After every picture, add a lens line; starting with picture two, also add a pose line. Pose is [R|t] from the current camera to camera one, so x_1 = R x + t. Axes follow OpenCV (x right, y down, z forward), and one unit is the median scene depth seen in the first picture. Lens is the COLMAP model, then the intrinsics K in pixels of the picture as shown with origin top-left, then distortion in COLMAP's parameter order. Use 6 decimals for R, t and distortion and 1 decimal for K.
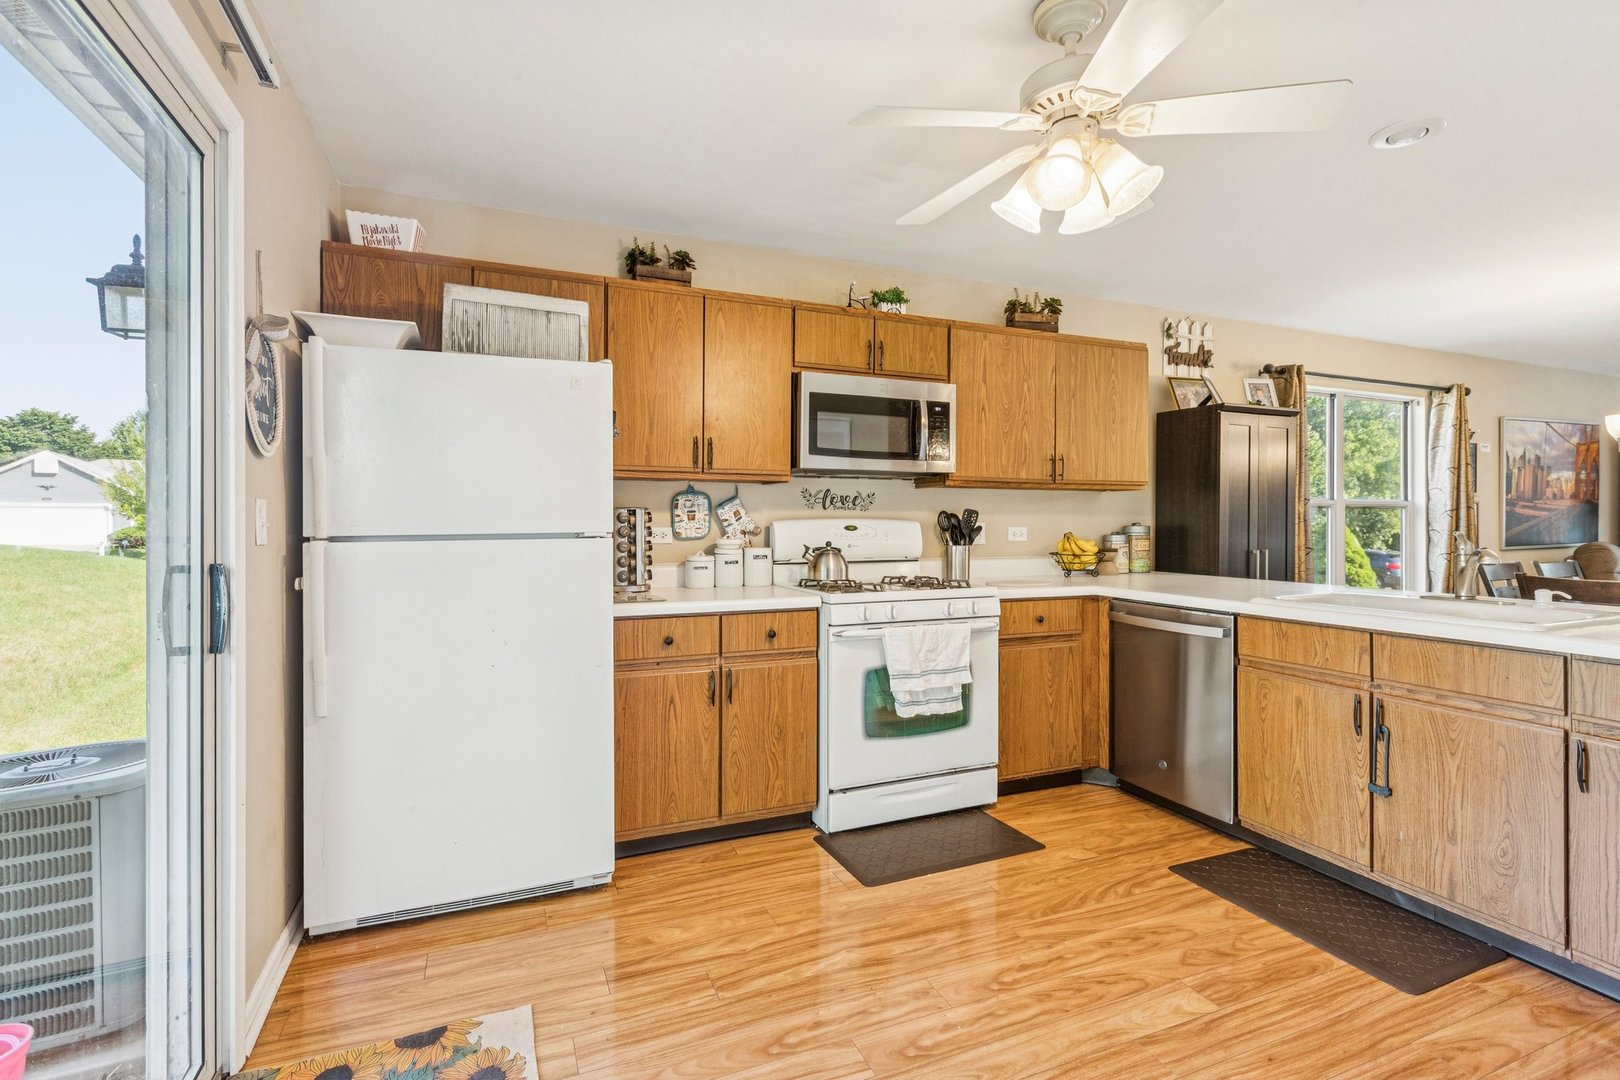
lens RADIAL K [[751.2, 0, 808.0], [0, 751.2, 520.1], [0, 0, 1]] dist [0.002957, -0.001297]
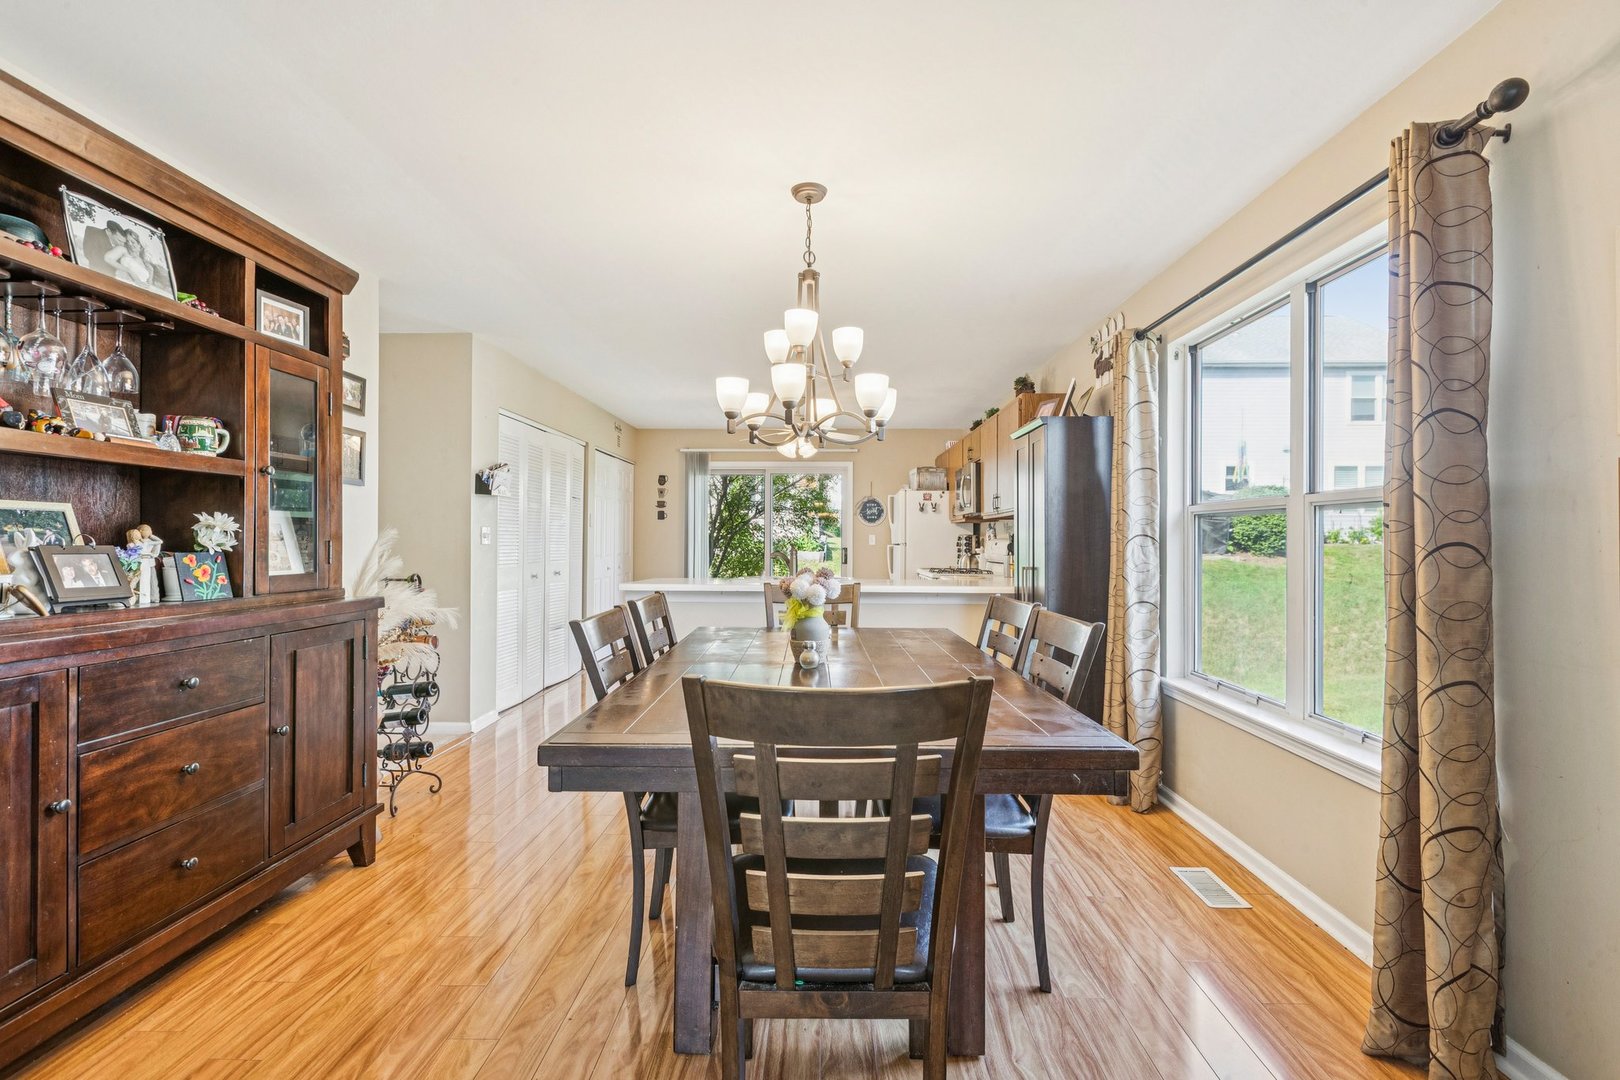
lens RADIAL K [[751.2, 0, 813.8], [0, 751.2, 536.3], [0, 0, 1]] dist [0.002957, -0.001297]
pose [[-0.401654, -0.009457, -0.915743, 1.926850], [-0.004408, 0.999955, -0.008394, 0.009948], [0.915781, 0.000665, -0.401677, 1.340885]]
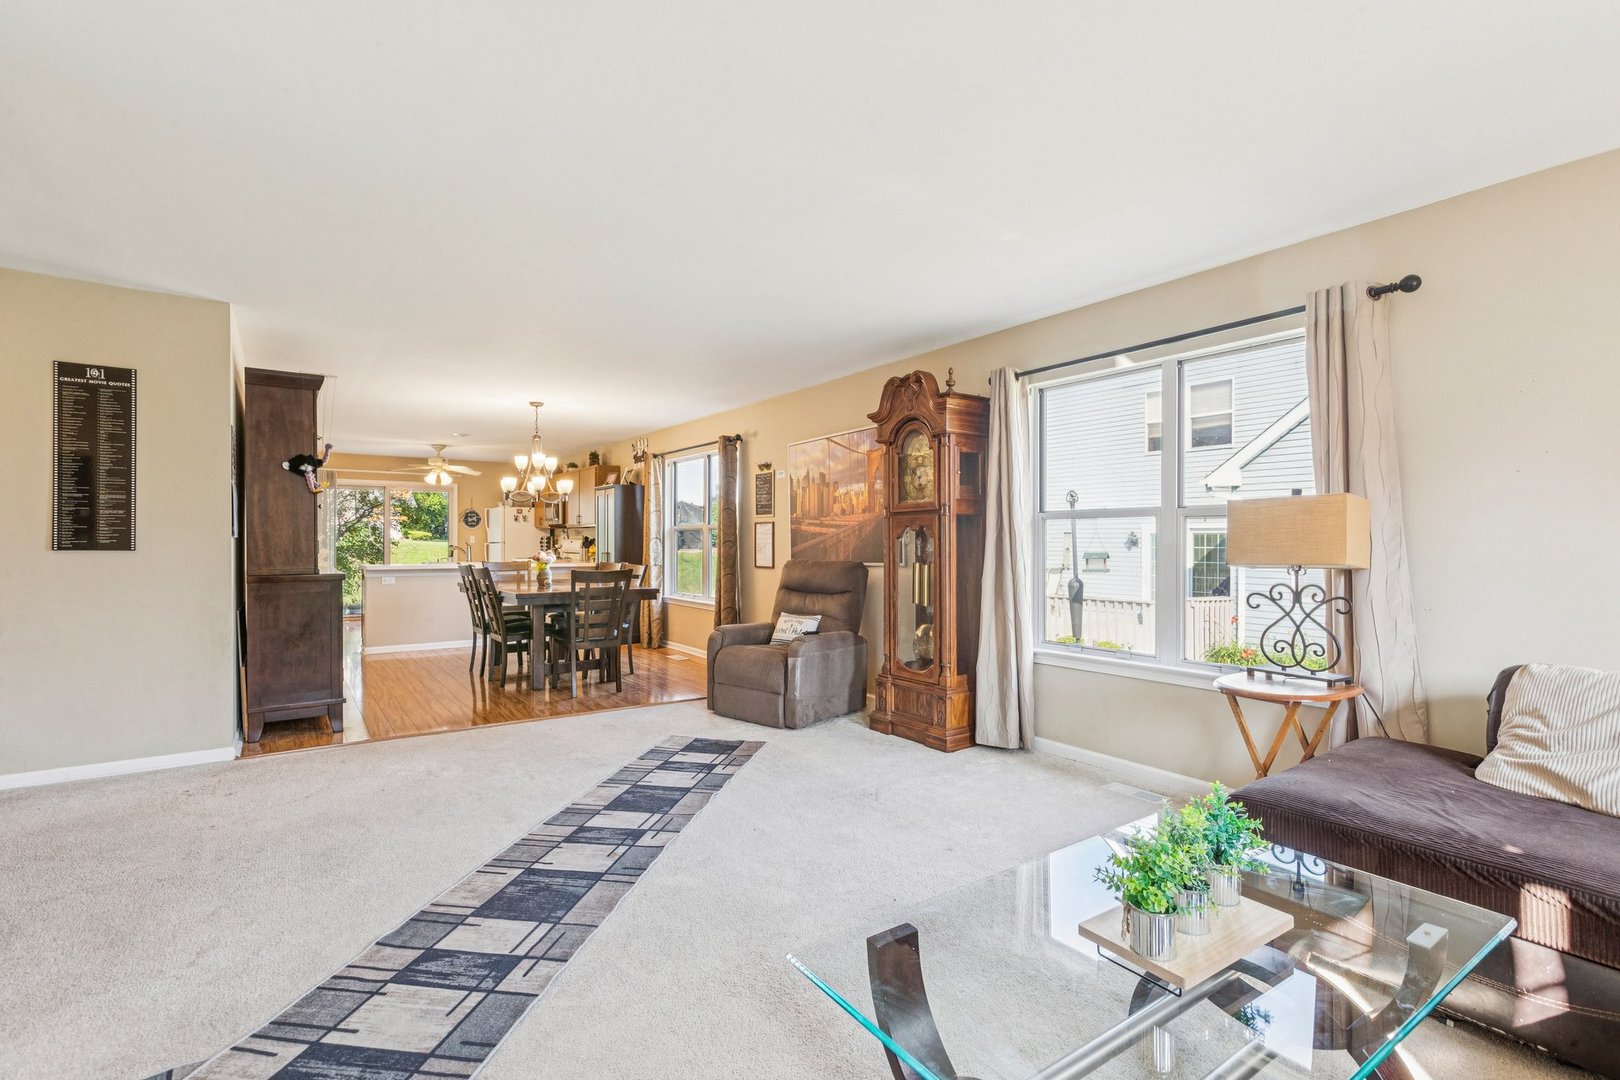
lens RADIAL K [[751.2, 0, 815.1], [0, 751.2, 538.9], [0, 0, 1]] dist [0.002957, -0.001297]
pose [[0.221155, -0.004244, -0.975230, 3.326980], [-0.000360, 0.999990, -0.004433, 0.012752], [0.975239, 0.001332, 0.221151, 1.304527]]
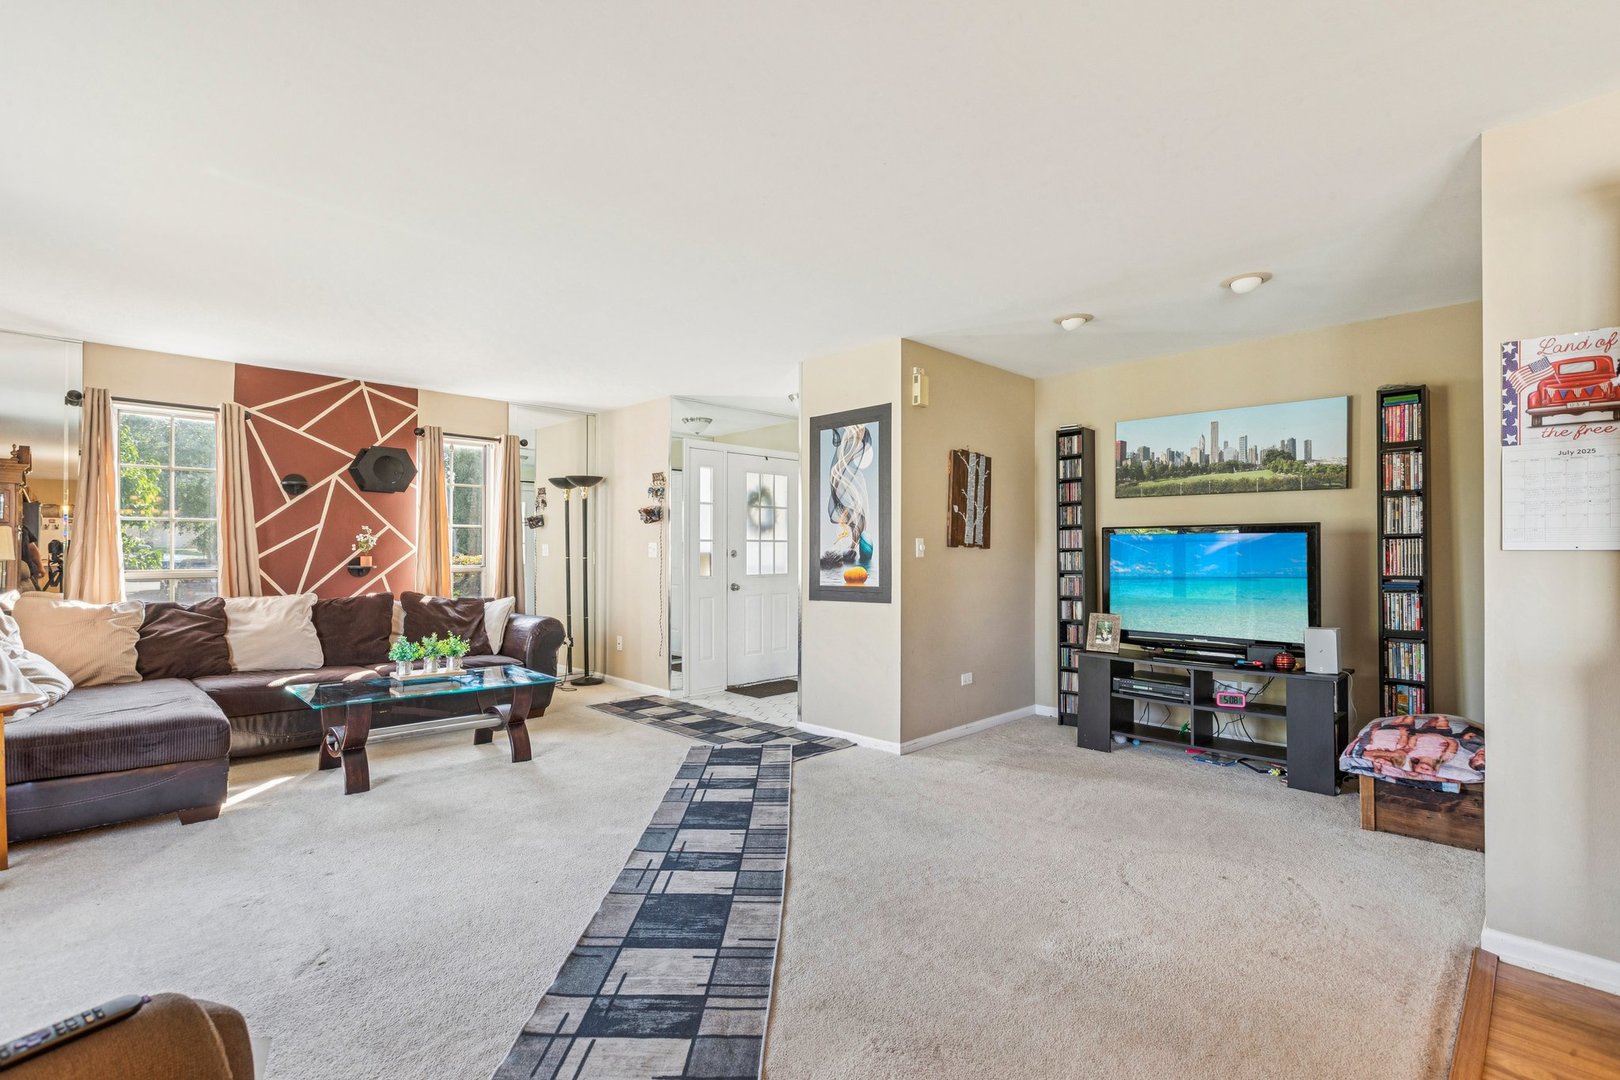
lens RADIAL K [[751.2, 0, 811.3], [0, 751.2, 545.9], [0, 0, 1]] dist [0.002957, -0.001297]
pose [[-0.375570, 0.002794, 0.926790, 1.605125], [-0.003842, 0.999982, -0.004572, 0.007899], [-0.926786, -0.005278, -0.375552, 1.463033]]
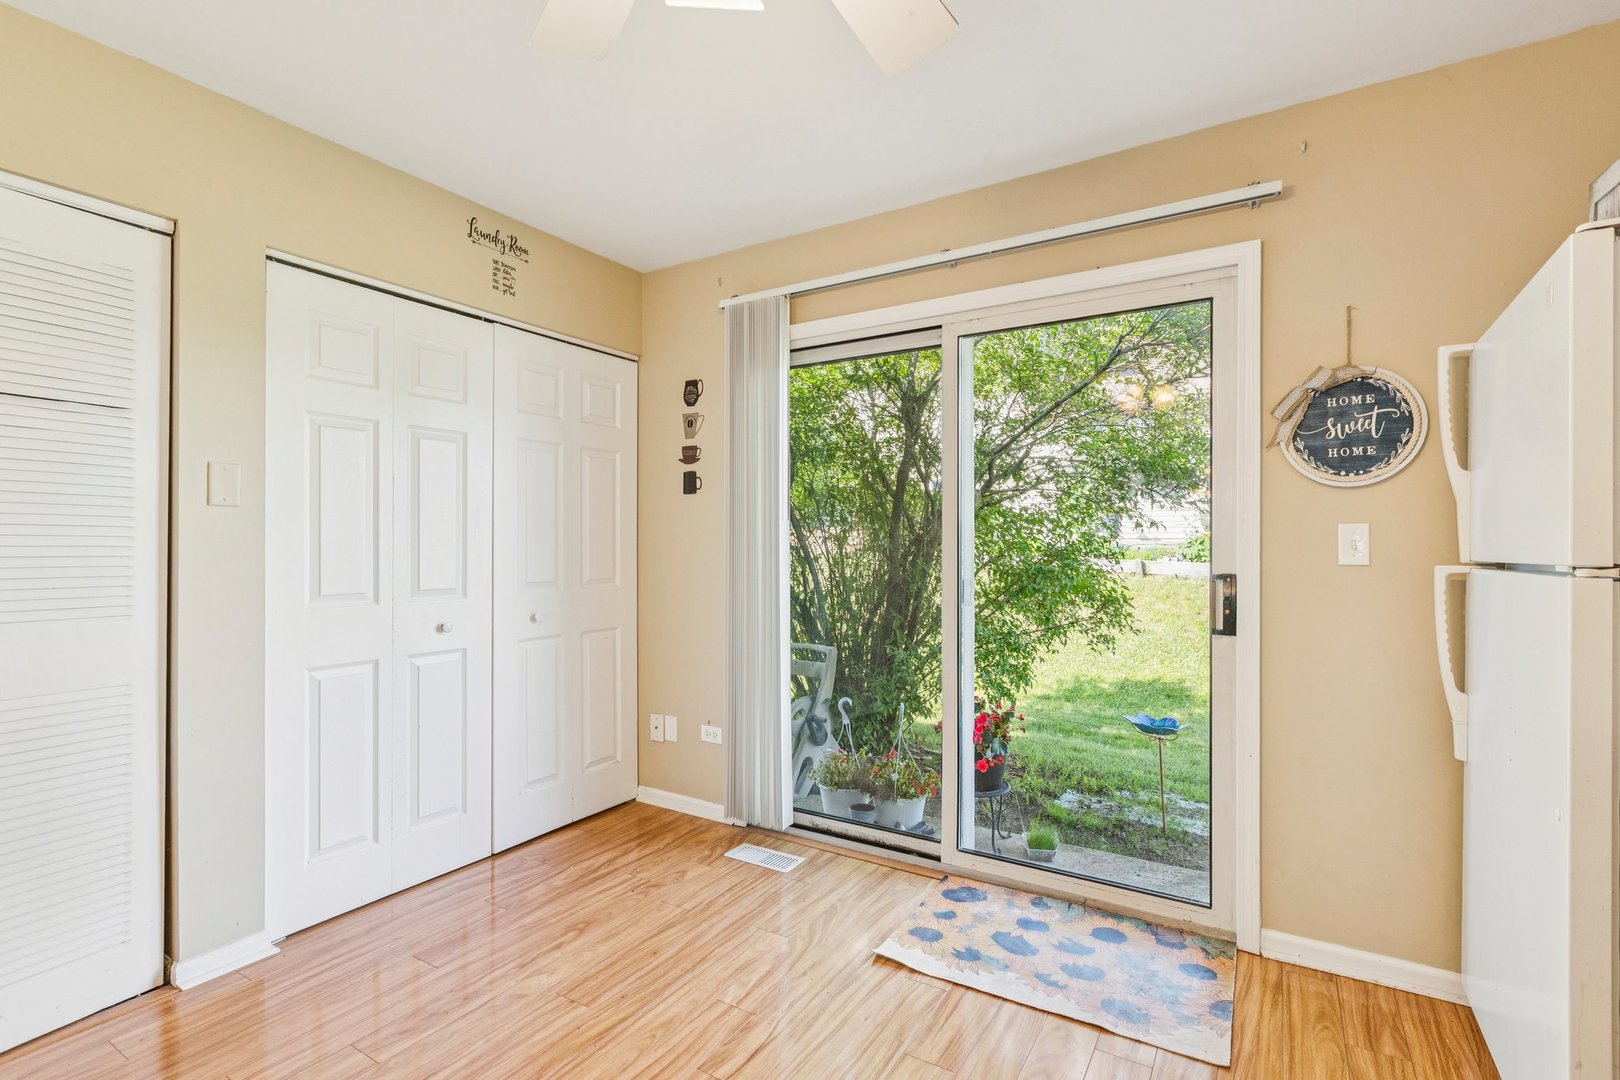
lens RADIAL K [[751.2, 0, 816.9], [0, 751.2, 547.1], [0, 0, 1]] dist [0.002957, -0.001297]
pose [[-0.812273, 0.002108, -0.583273, 0.307099], [-0.000440, 0.999991, 0.004227, 0.000714], [0.583277, 0.003690, -0.812265, 0.769357]]
